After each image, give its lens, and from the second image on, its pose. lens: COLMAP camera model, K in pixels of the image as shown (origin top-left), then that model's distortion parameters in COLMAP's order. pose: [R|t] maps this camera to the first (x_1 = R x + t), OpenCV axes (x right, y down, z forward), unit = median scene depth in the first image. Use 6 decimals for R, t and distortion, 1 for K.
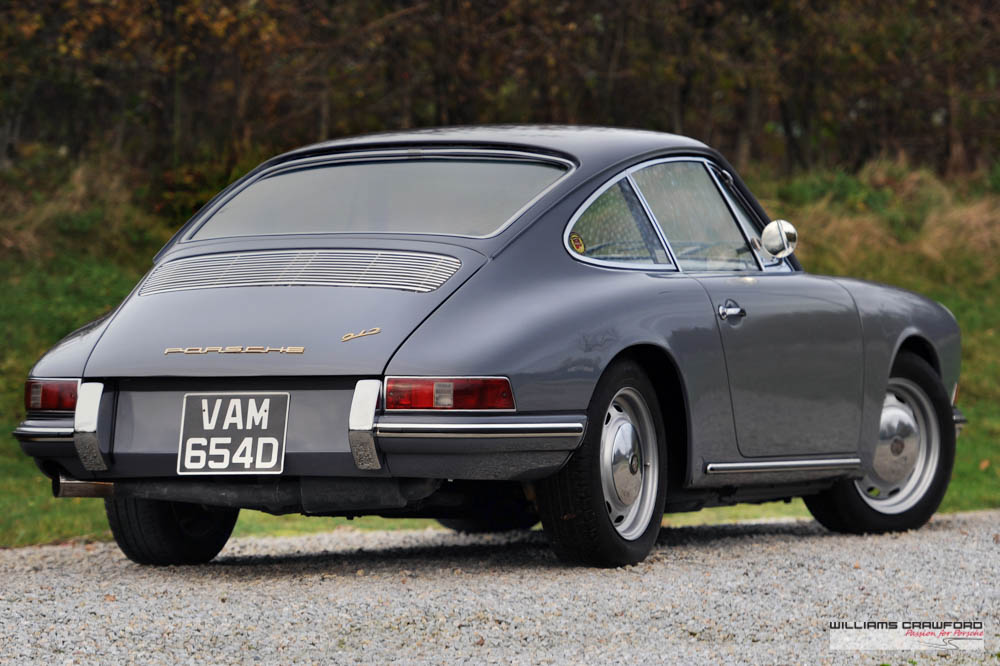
lens RADIAL K [[4518.0, 0, 500.0], [0, 4518.0, 333.2], [0, 0, 1]] dist [-0.473779, 0.000000]
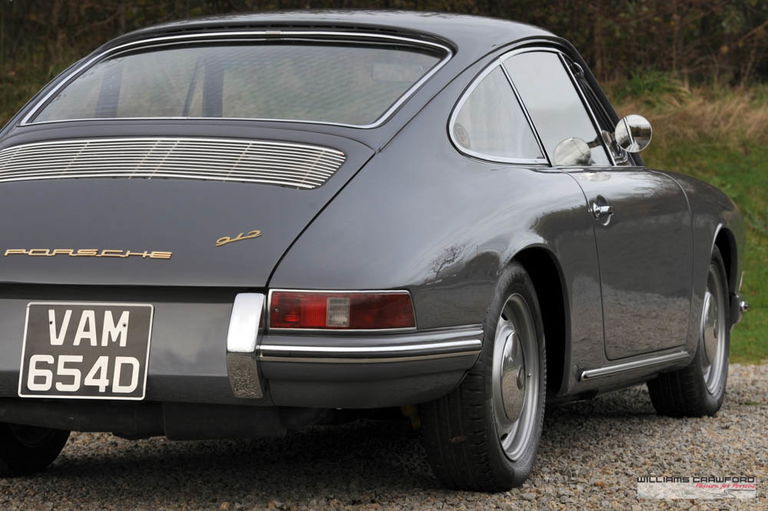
lens RADIAL K [[2527.9, 0, 383.6], [0, 2527.9, 255.9], [0, 0, 1]] dist [0.211725, 0.000000]
pose [[0.996520, 0.011913, 0.082498, -0.042641], [-0.014401, 0.999457, 0.029632, -0.010944], [-0.082100, -0.030717, 0.996151, 0.514629]]
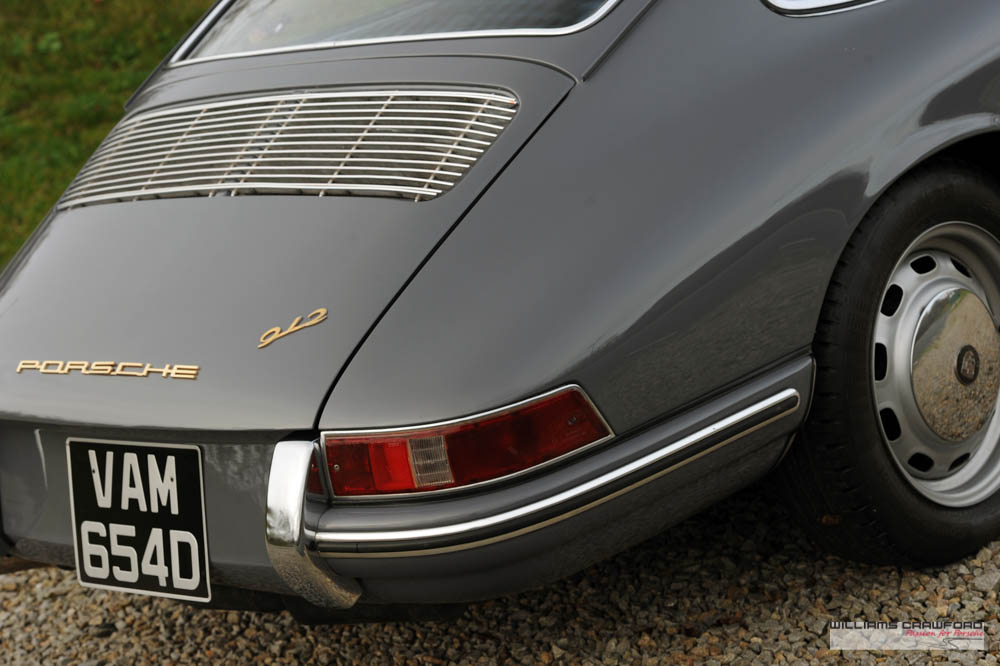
lens RADIAL K [[2671.6, 0, 499.8], [0, 2671.6, 332.8], [0, 0, 1]] dist [-0.119297, 0.000000]
pose [[0.931554, -0.120558, -0.343035, 0.092468], [0.206407, 0.952023, 0.225940, -0.061446], [0.299339, -0.281280, 0.911745, 0.729914]]
